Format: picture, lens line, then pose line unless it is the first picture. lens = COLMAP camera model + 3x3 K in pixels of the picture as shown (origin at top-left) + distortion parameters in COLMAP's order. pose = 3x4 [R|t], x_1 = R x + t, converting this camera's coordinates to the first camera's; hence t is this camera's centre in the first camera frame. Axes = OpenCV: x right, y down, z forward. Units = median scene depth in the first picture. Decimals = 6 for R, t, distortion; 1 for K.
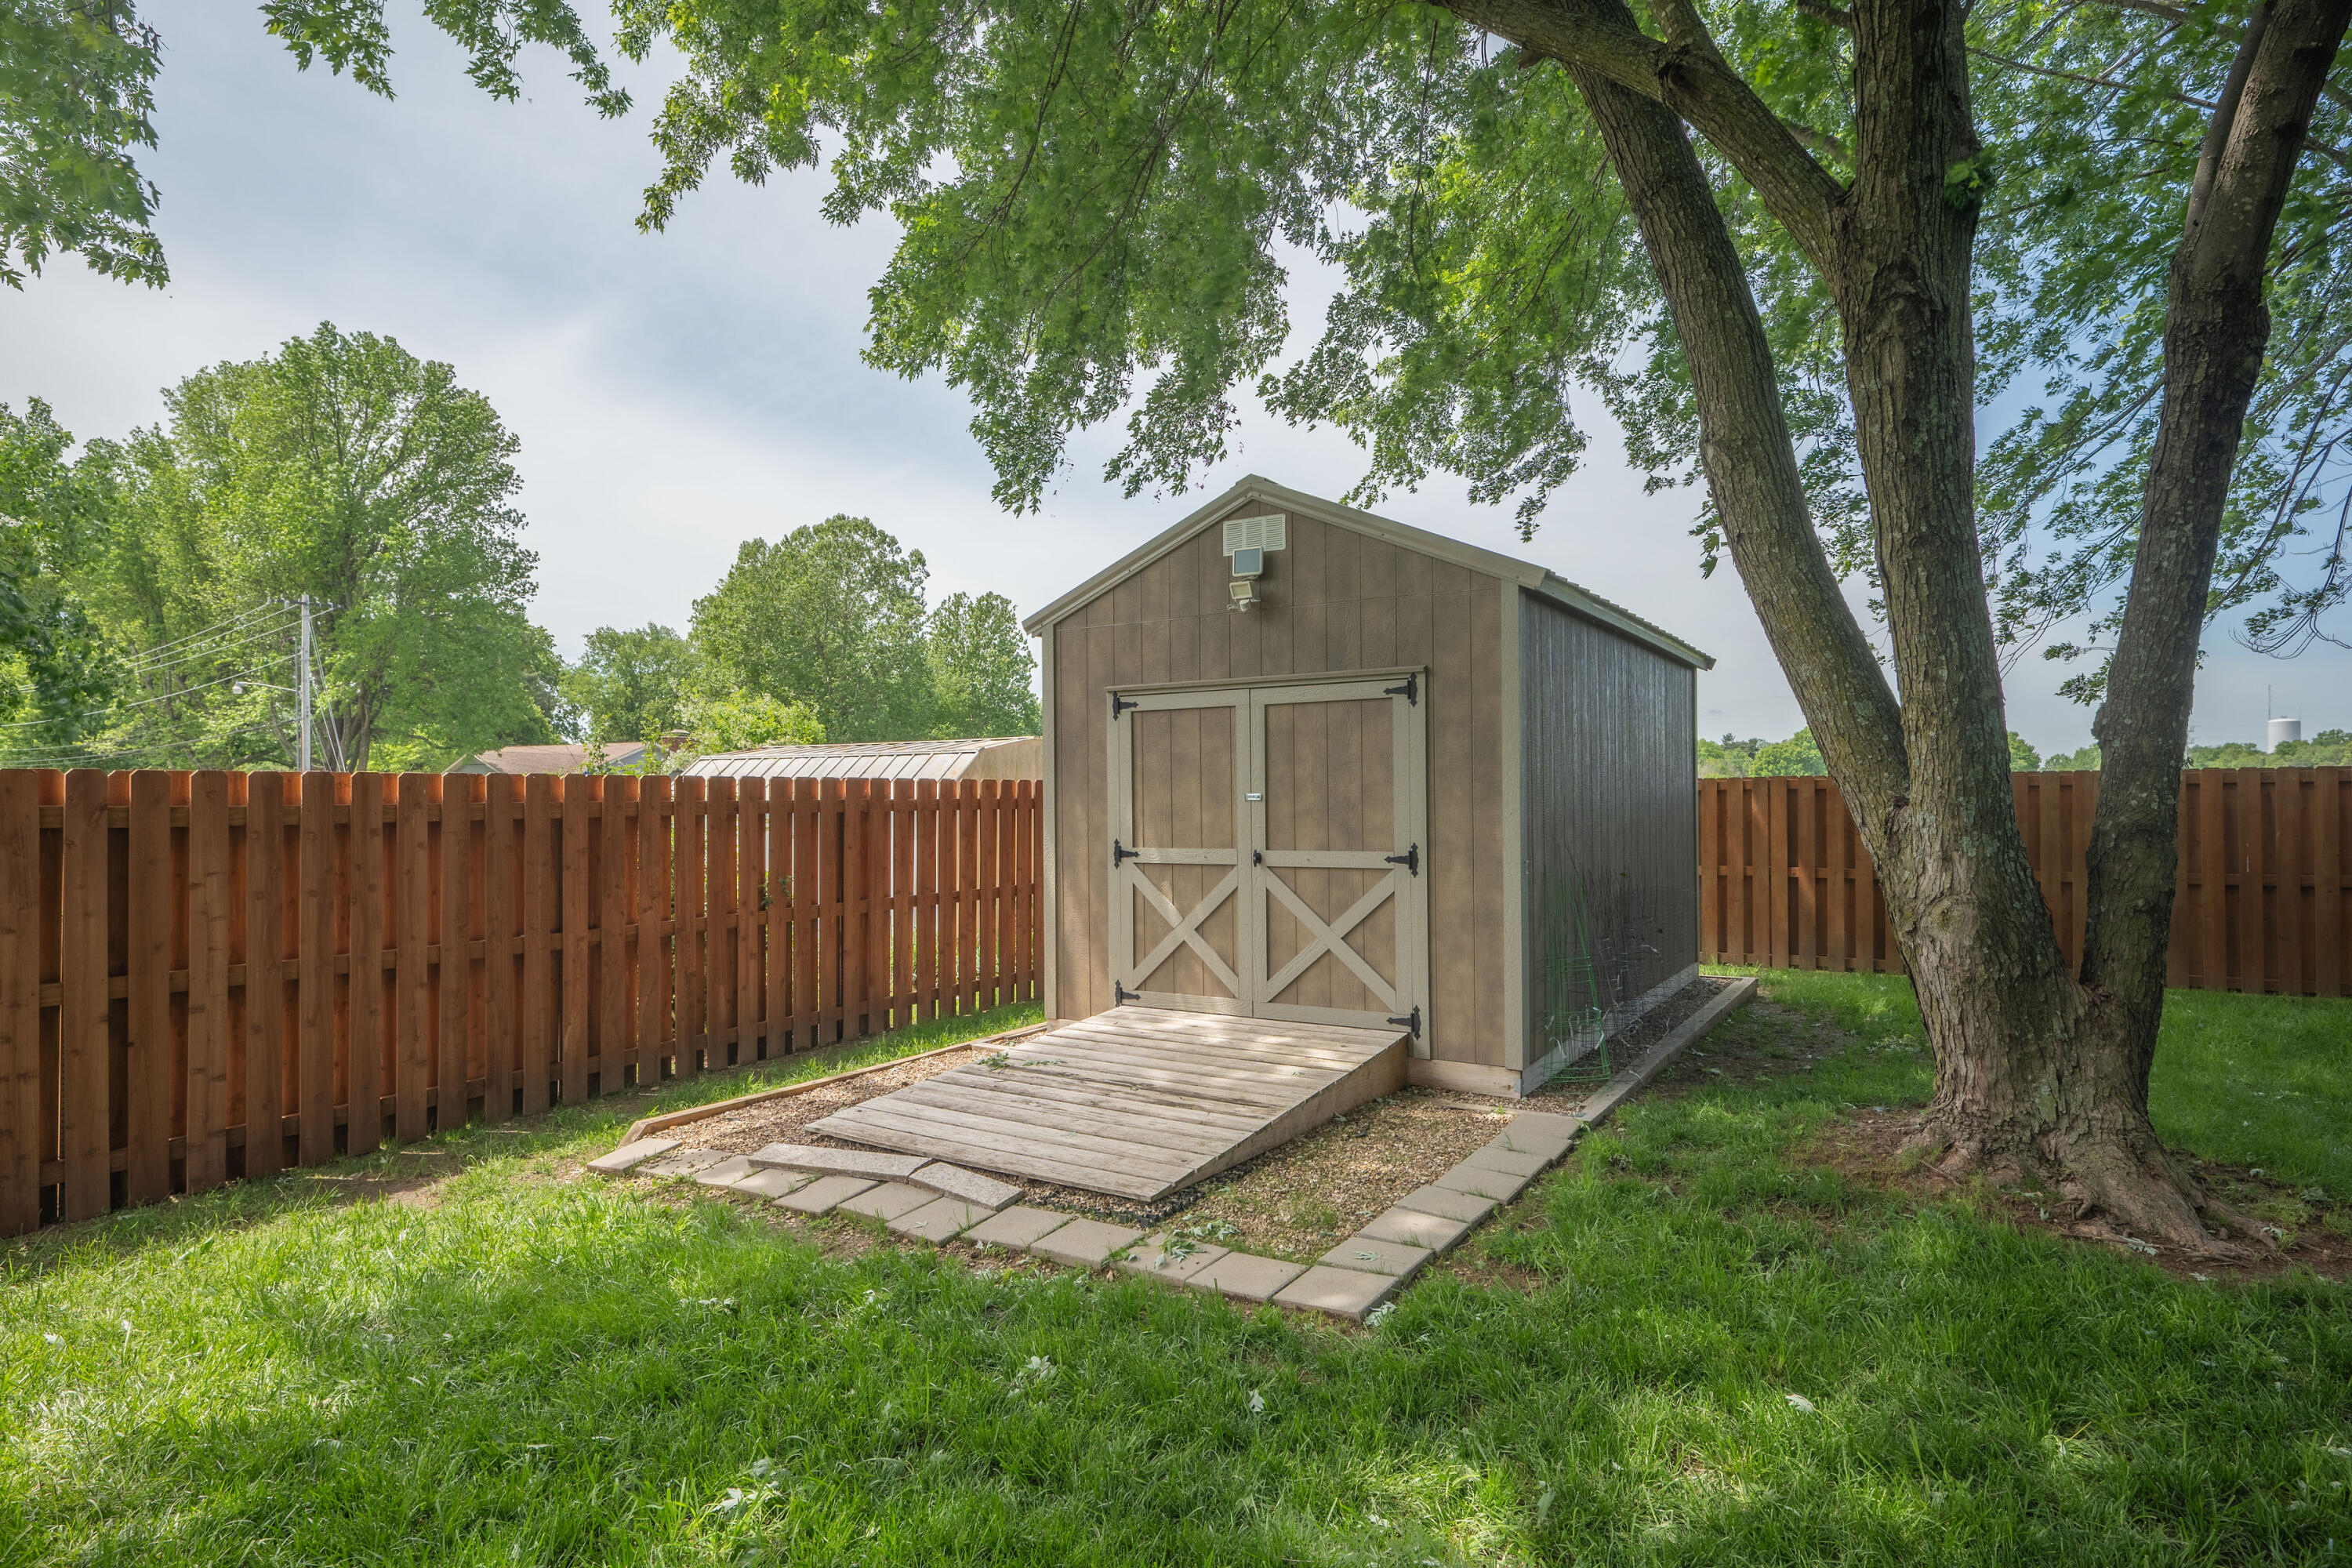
lens RADIAL K [[1260.3, 0, 1176.0], [0, 1260.3, 784.0], [0, 0, 1]] dist [0.000080, 0.000033]
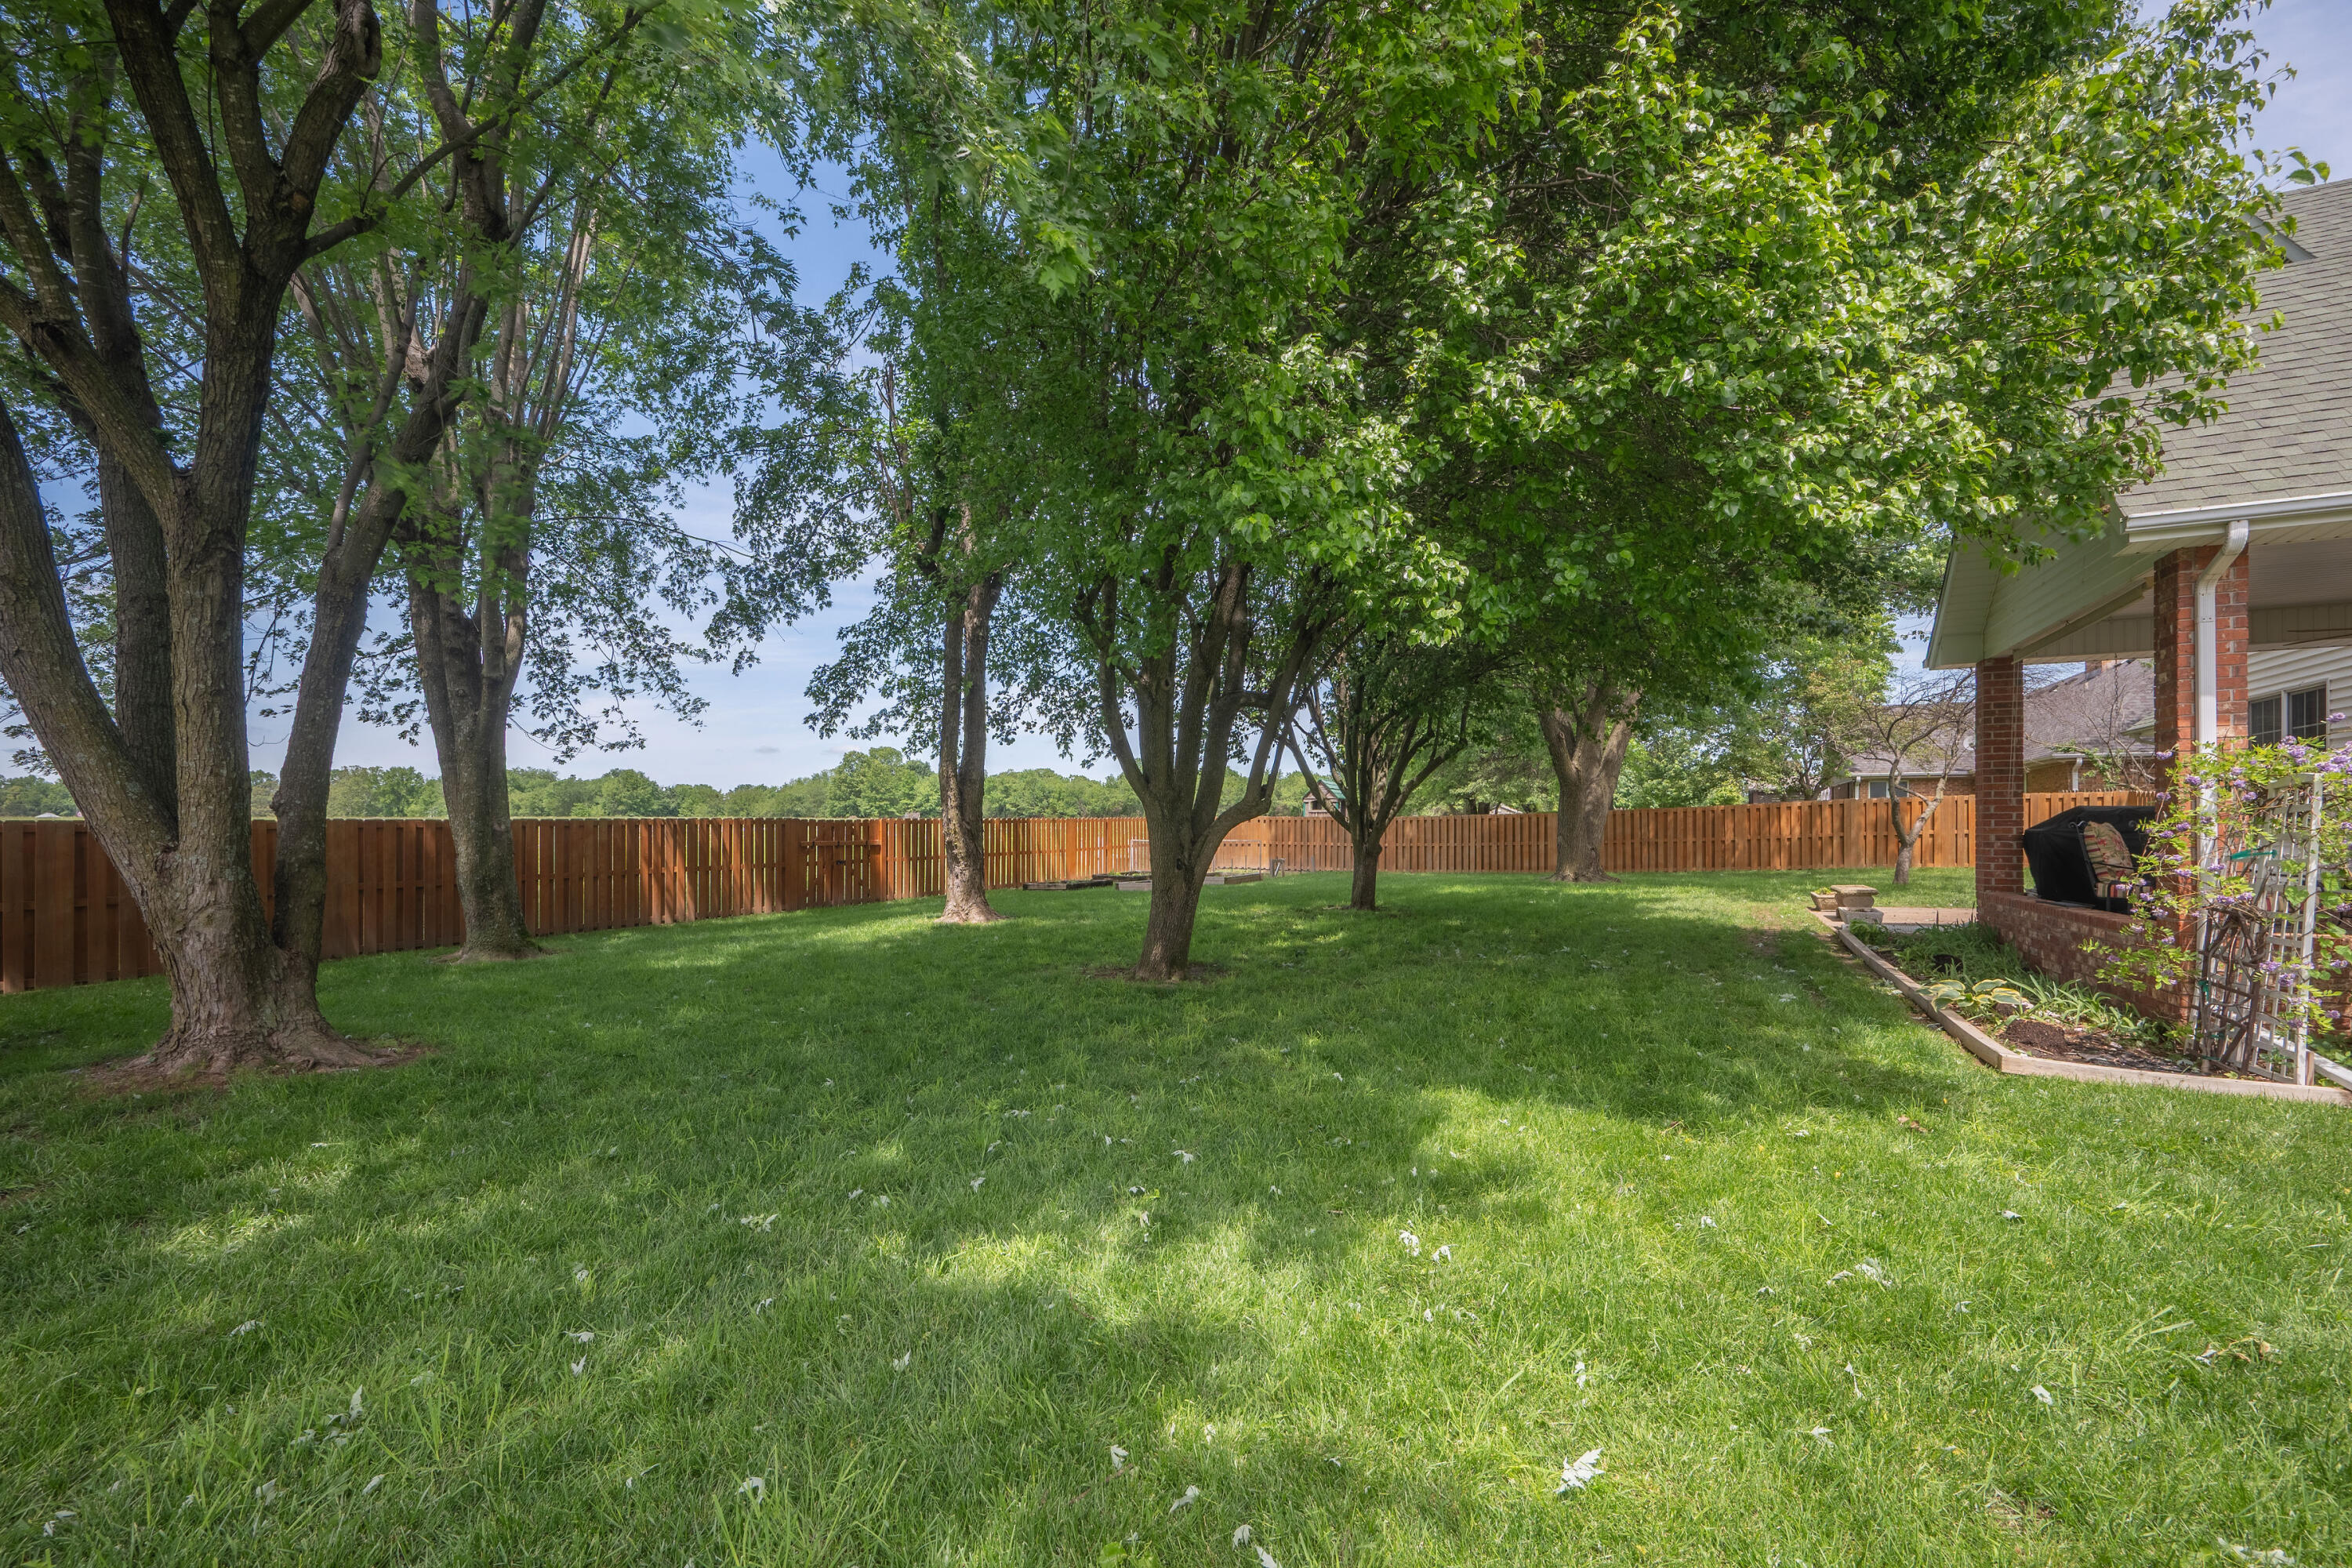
lens RADIAL K [[996.2, 0, 1172.6], [0, 996.2, 816.7], [0, 0, 1]] dist [-0.000814, -0.000030]
pose [[-0.050878, 0.008154, 0.998672, -0.750742], [-0.008216, 0.999929, -0.008583, -0.026748], [-0.998671, -0.008642, -0.050807, -0.185905]]
